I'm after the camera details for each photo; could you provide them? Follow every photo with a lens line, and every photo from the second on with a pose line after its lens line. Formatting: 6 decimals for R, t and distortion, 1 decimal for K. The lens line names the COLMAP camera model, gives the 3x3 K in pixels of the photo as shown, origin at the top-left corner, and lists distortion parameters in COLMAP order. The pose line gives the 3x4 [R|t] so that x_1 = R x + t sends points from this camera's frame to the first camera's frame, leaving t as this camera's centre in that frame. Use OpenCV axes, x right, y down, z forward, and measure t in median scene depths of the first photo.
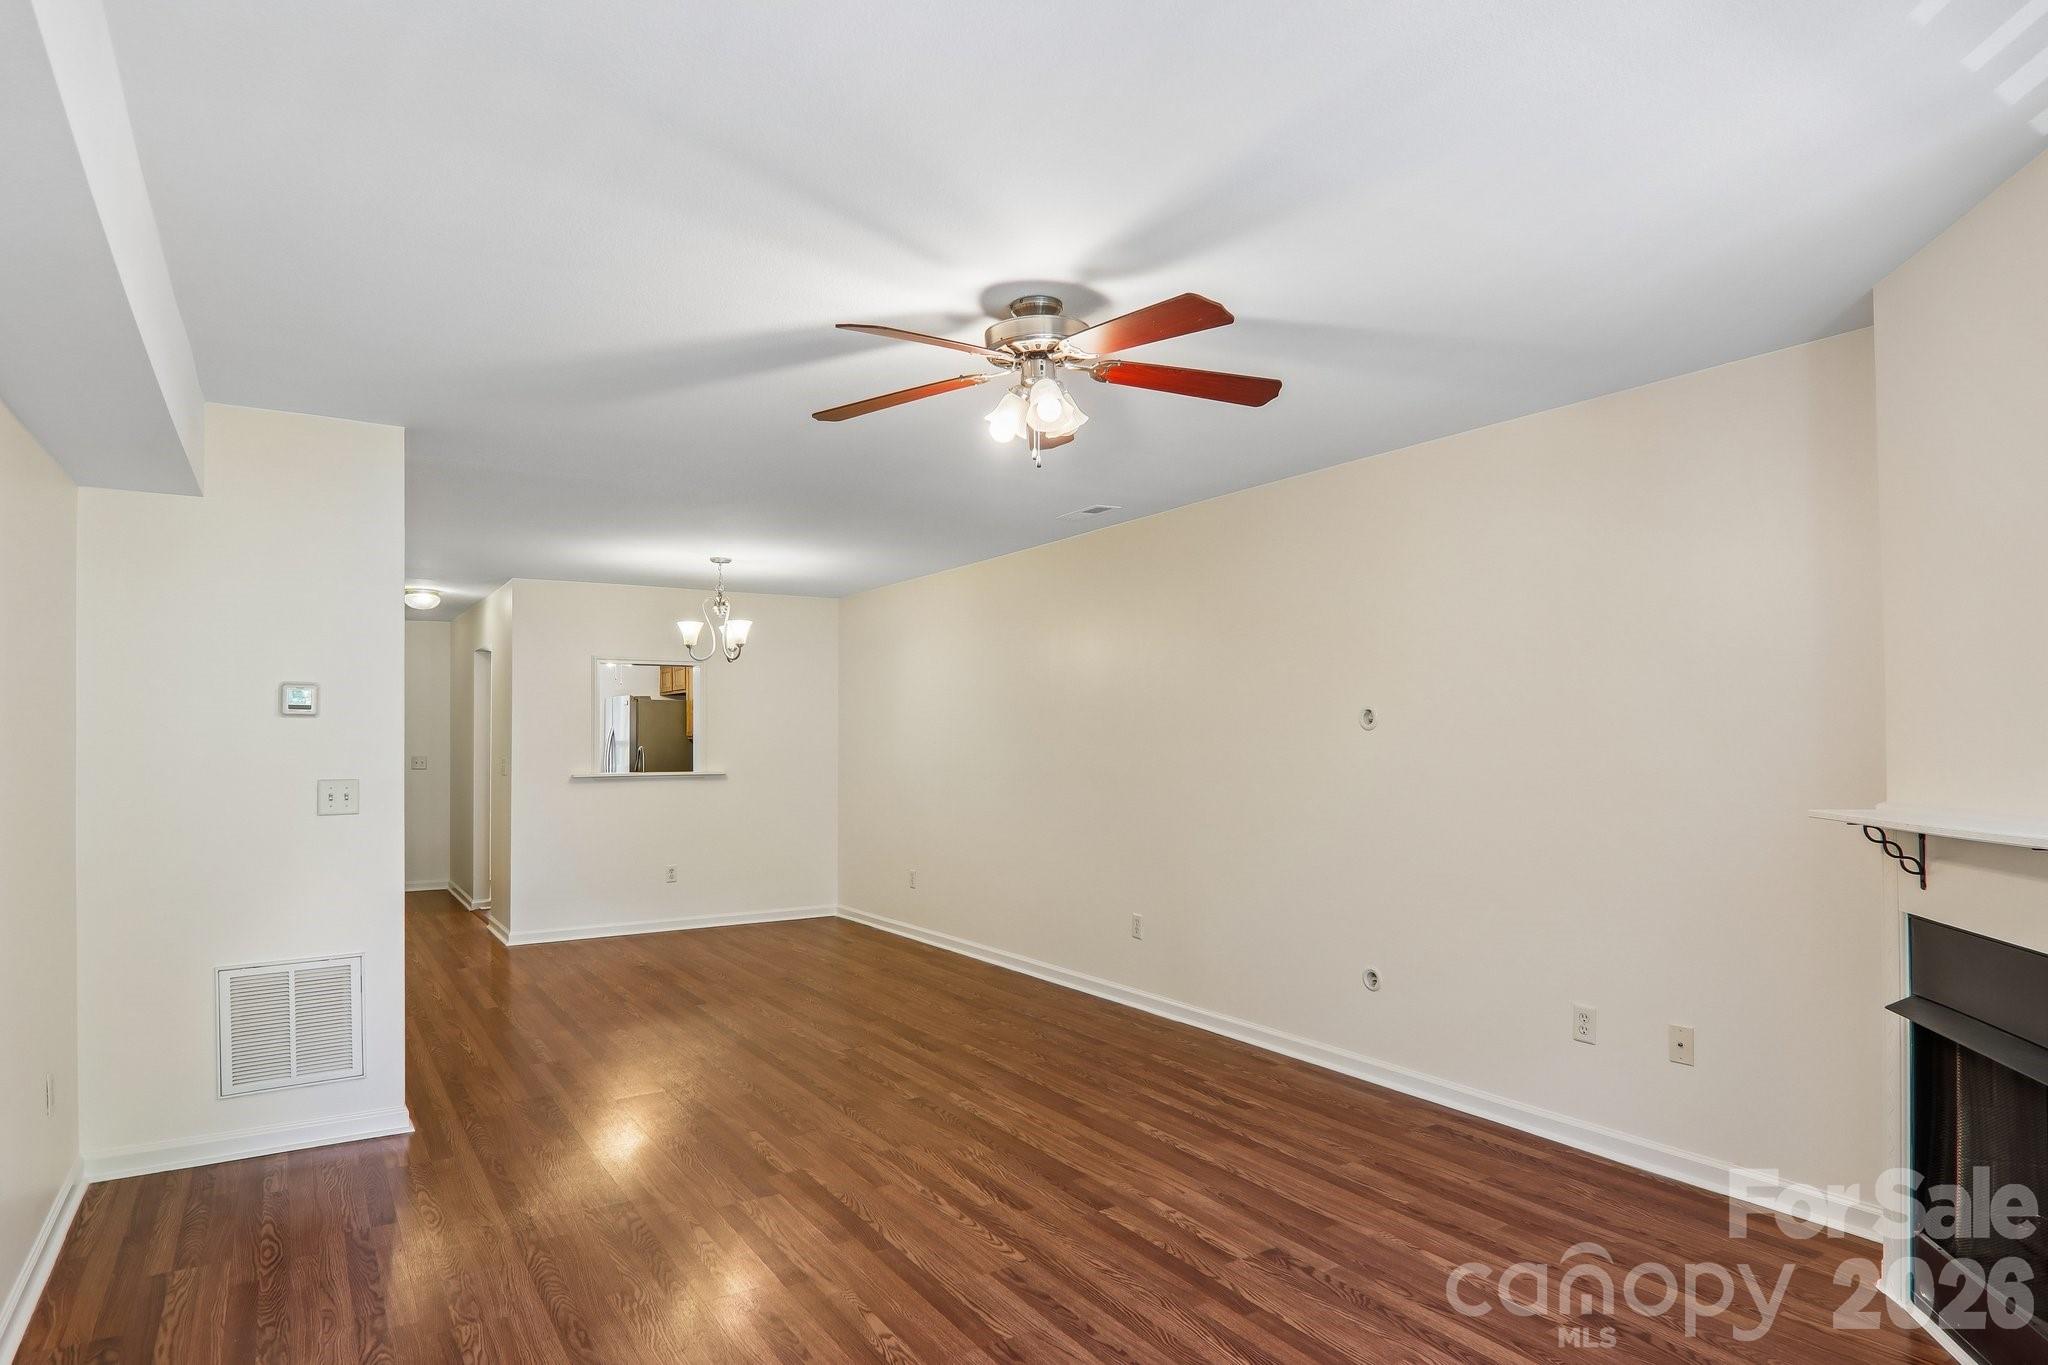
lens RADIAL K [[1157.1, 0, 1022.6], [0, 1157.1, 692.6], [0, 0, 1]] dist [-0.030874, 0.001473]
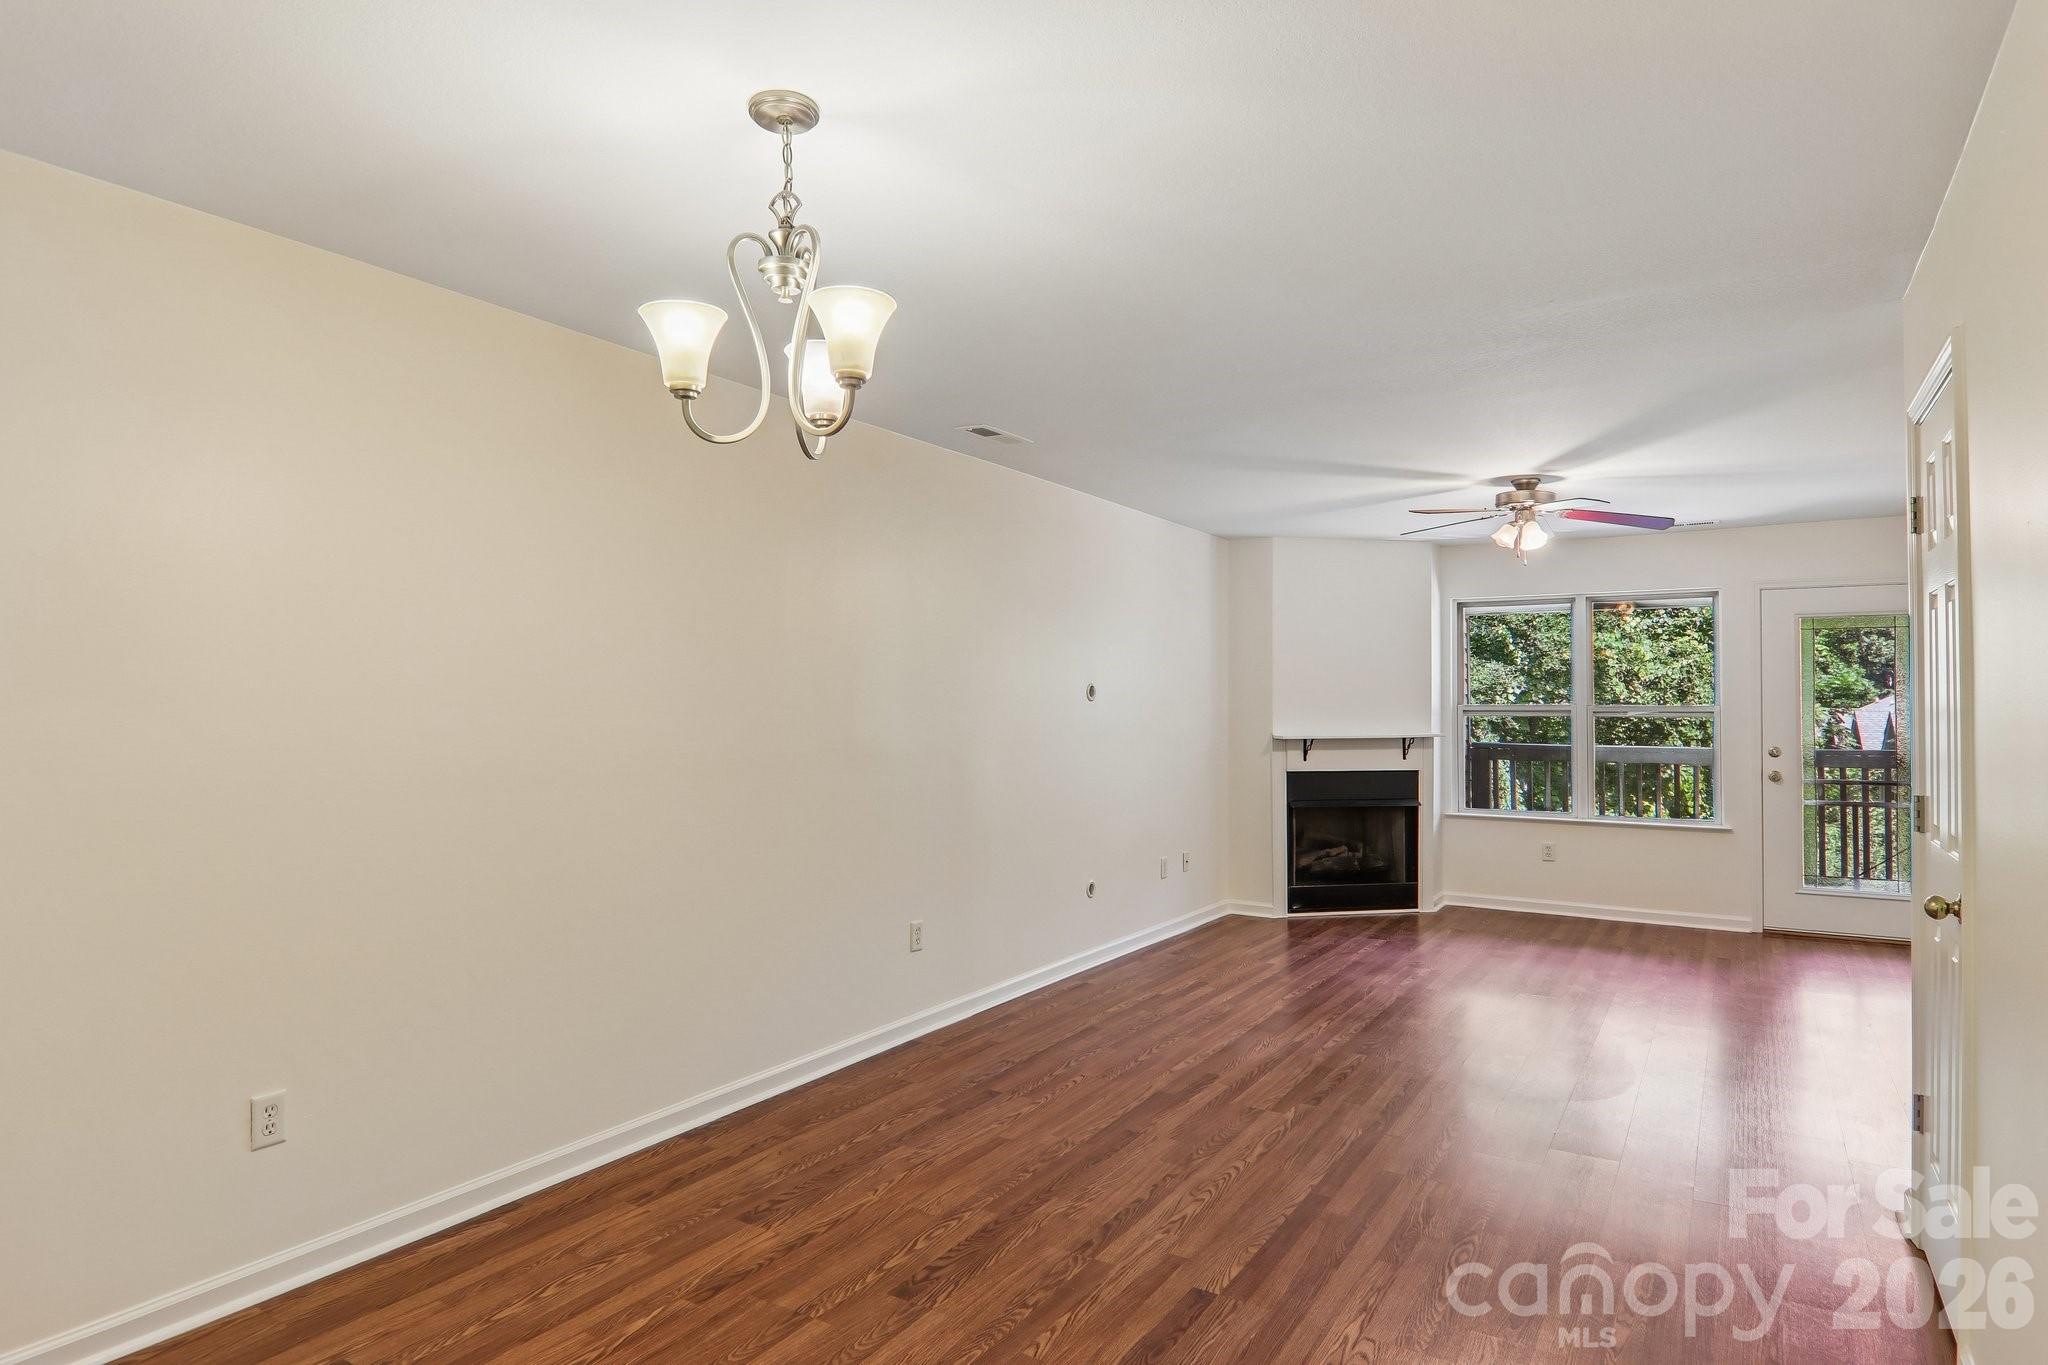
lens RADIAL K [[1157.1, 0, 1016.3], [0, 1157.1, 690.9], [0, 0, 1]] dist [-0.030874, 0.001473]
pose [[-0.423864, 0.020441, 0.905495, -0.753540], [-0.026030, 0.999057, -0.034738, 0.065650], [-0.905352, -0.038294, -0.422932, 1.458180]]
